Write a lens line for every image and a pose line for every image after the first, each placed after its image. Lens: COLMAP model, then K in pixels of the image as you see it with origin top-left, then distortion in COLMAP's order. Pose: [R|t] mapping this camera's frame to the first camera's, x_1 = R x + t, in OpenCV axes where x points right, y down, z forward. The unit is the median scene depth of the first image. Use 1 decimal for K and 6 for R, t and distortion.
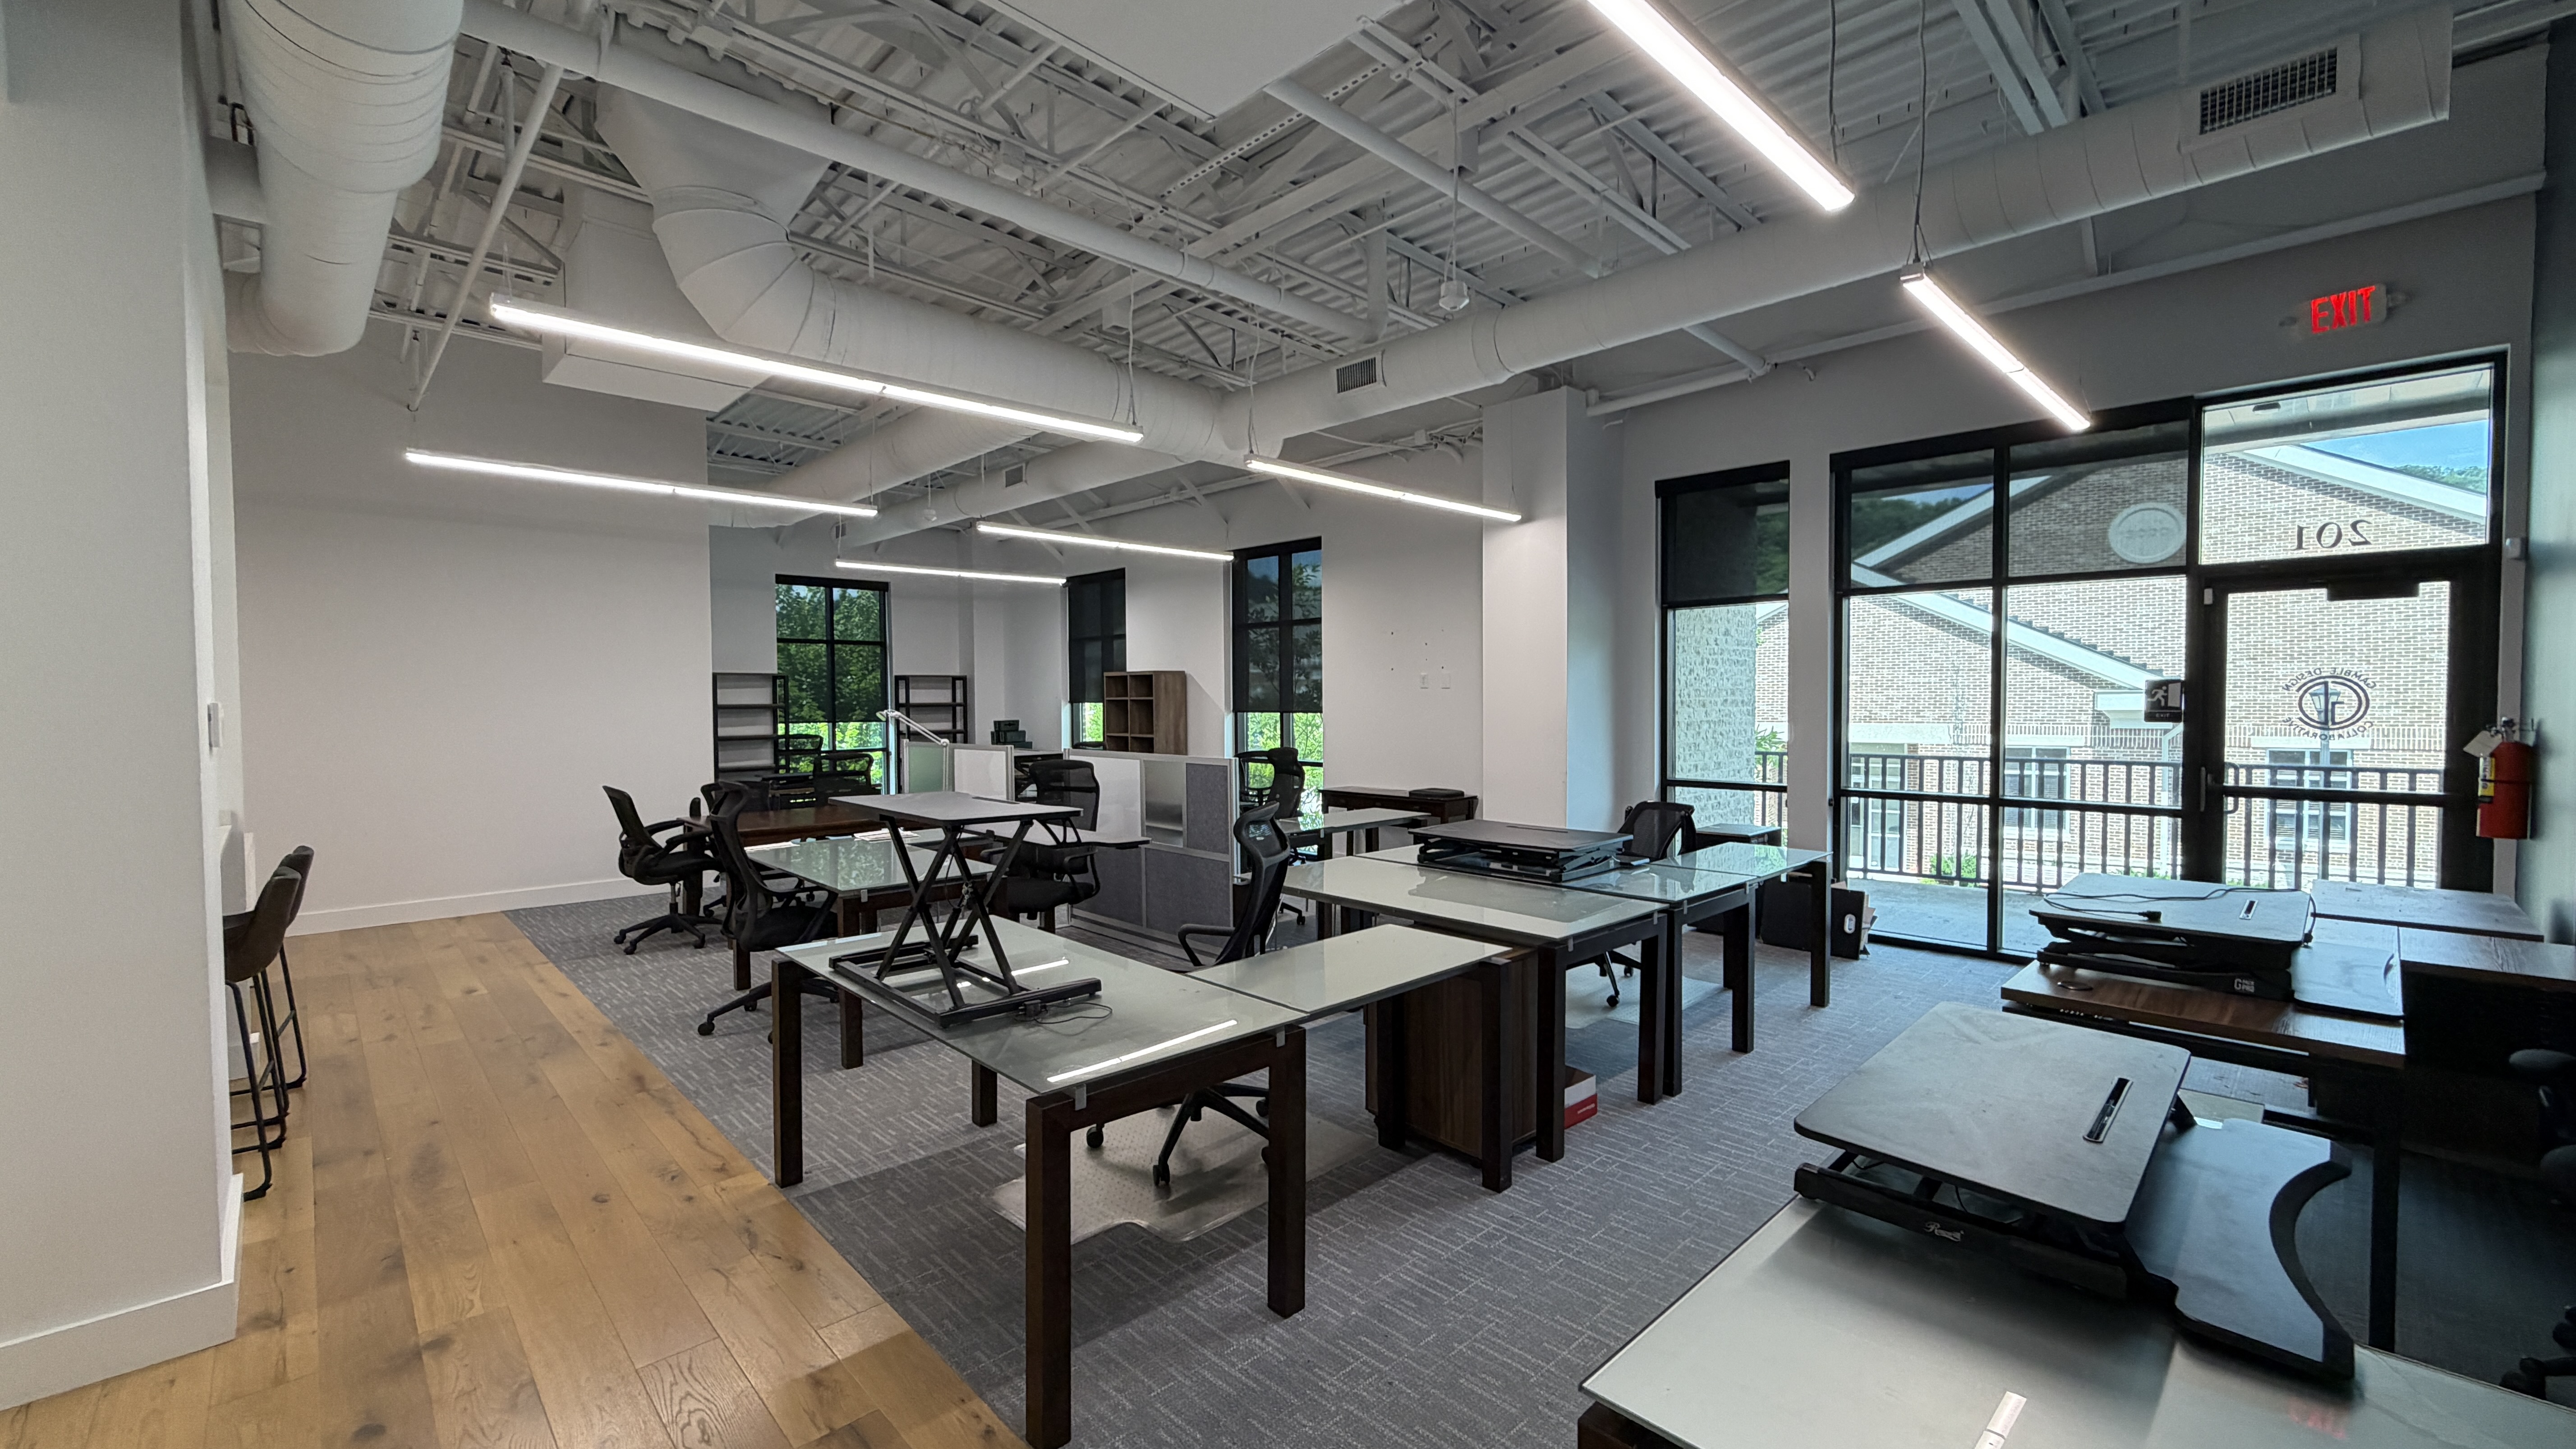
lens RADIAL K [[1025.6, 0, 1282.5], [0, 1025.6, 726.5], [0, 0, 1]] dist [-0.000900, 0.000334]
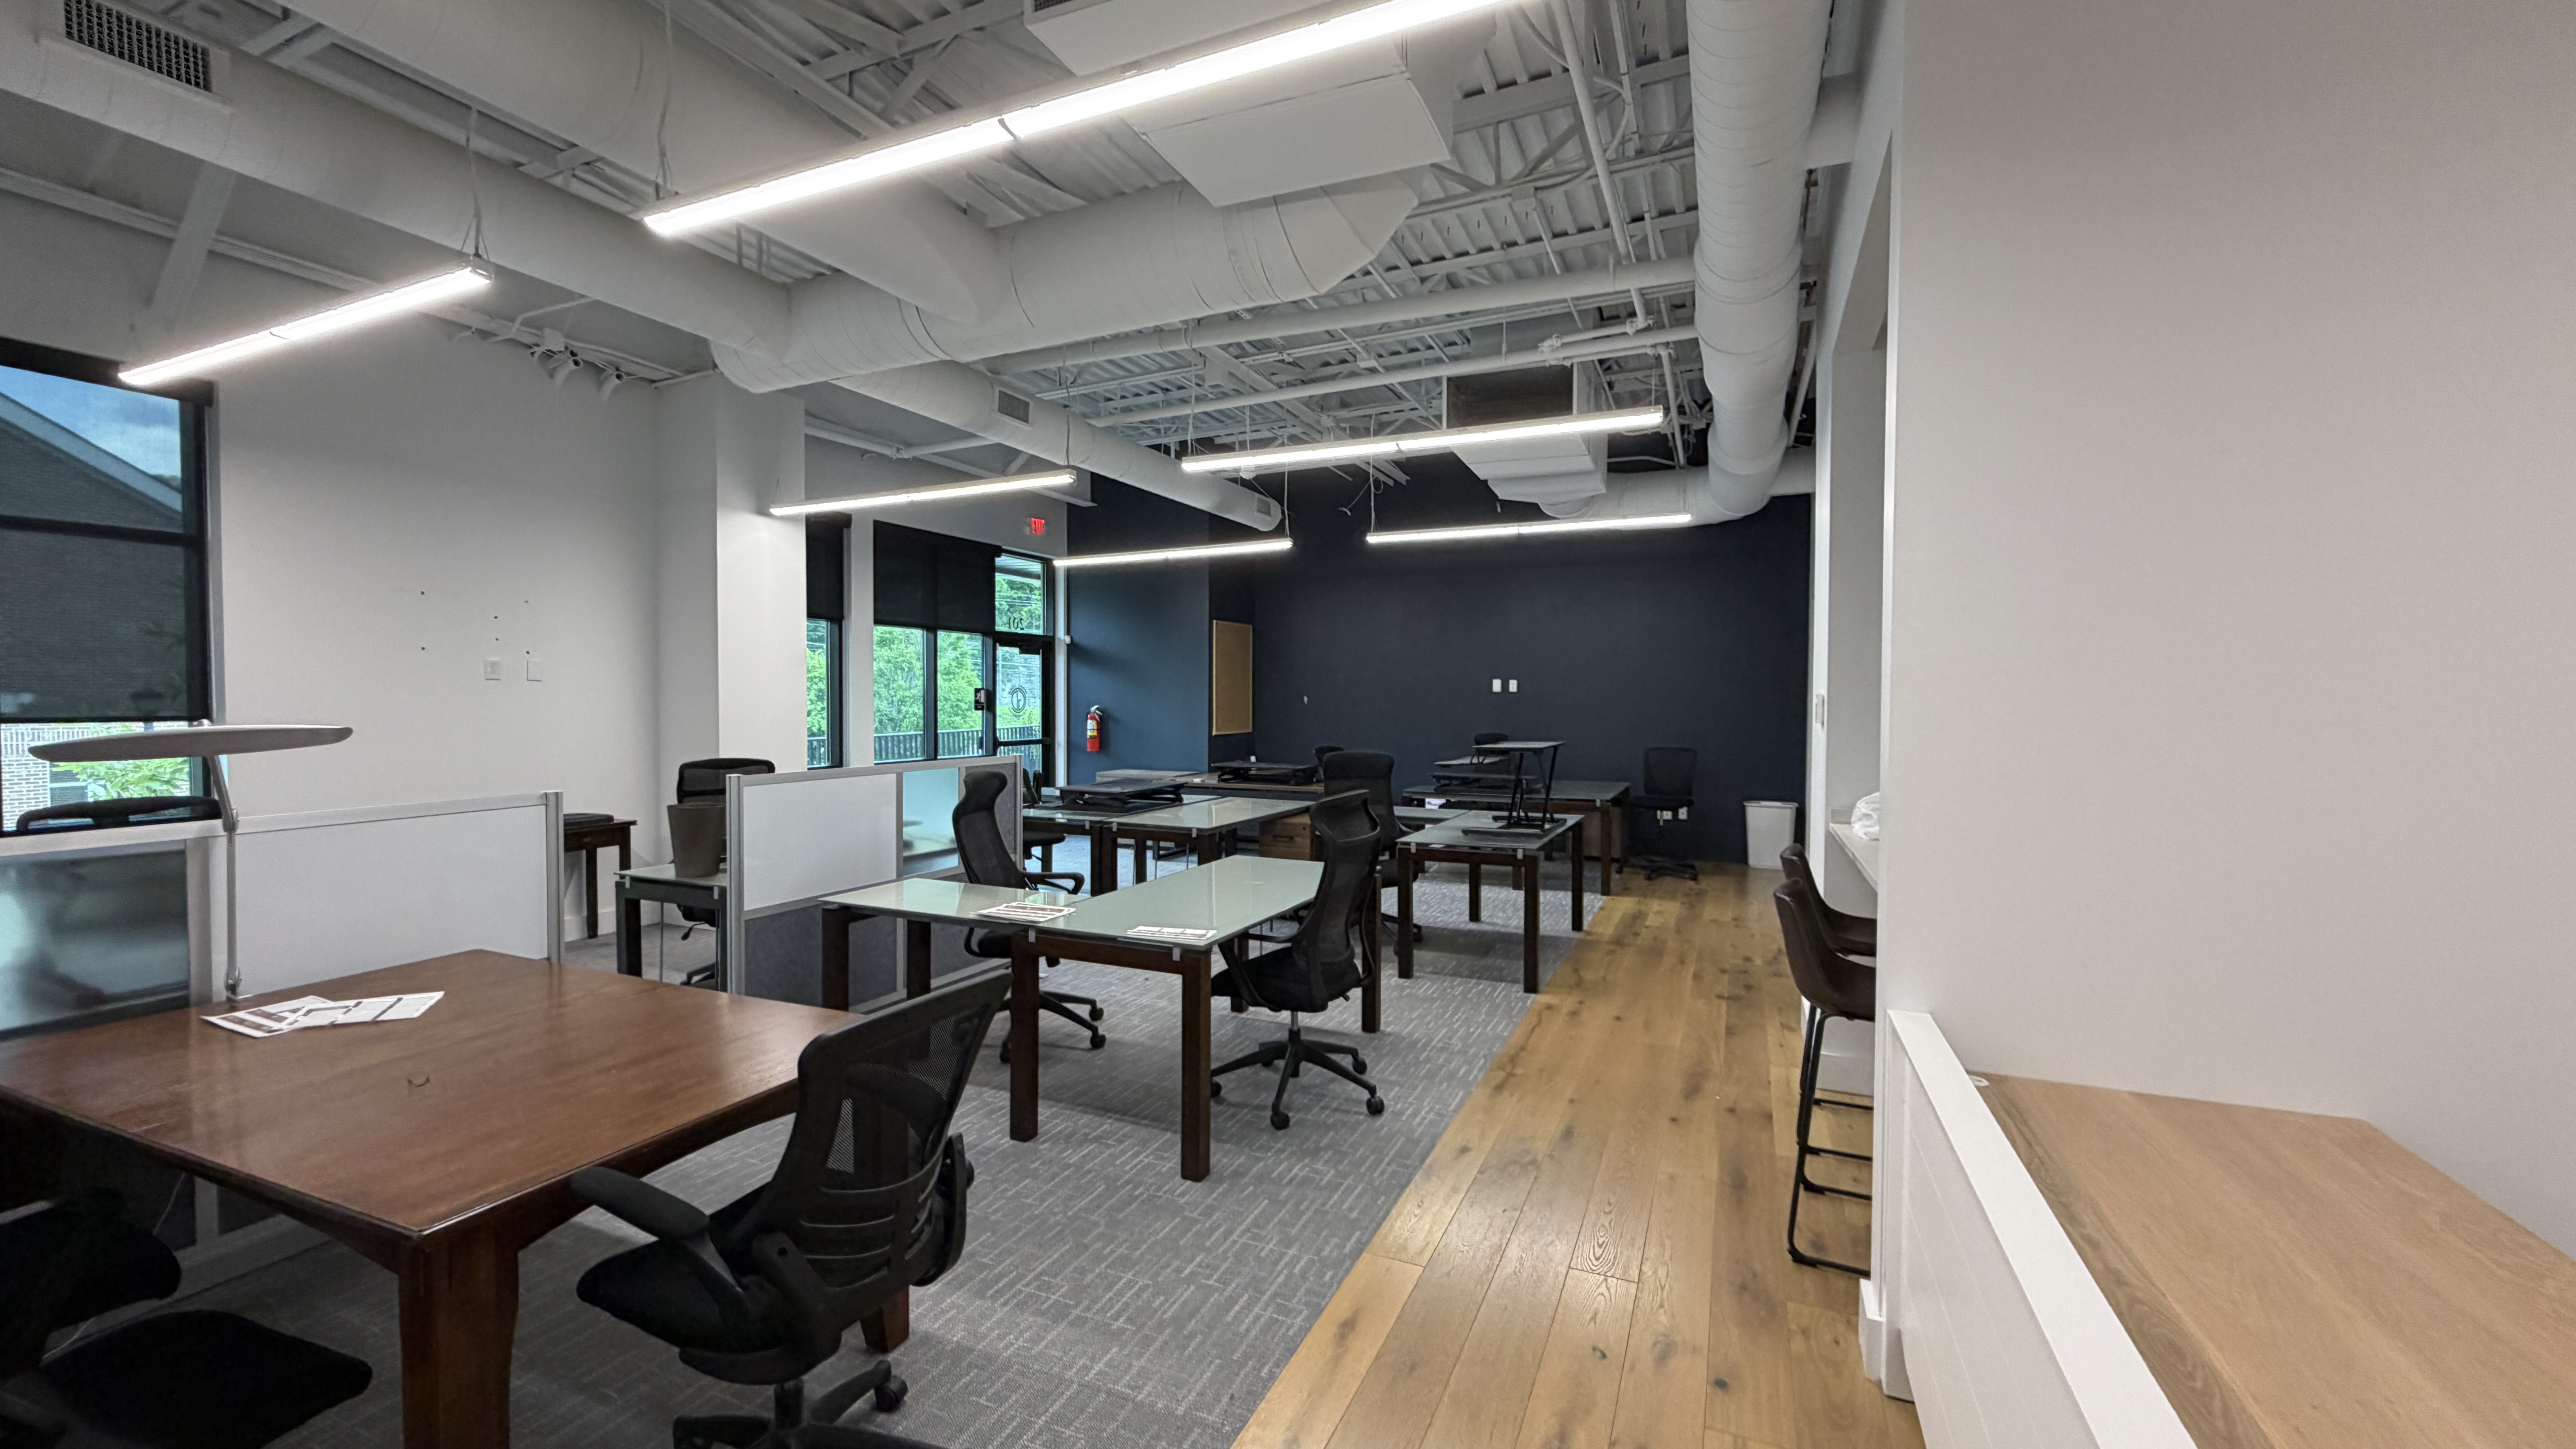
lens RADIAL K [[1025.6, 0, 1269.9], [0, 1025.6, 720.1], [0, 0, 1]] dist [-0.000900, 0.000334]
pose [[-0.367573, -0.015790, 0.929860, -1.432936], [0.018814, 0.999525, 0.024411, -0.027085], [-0.929804, 0.026467, -0.367102, 1.540615]]
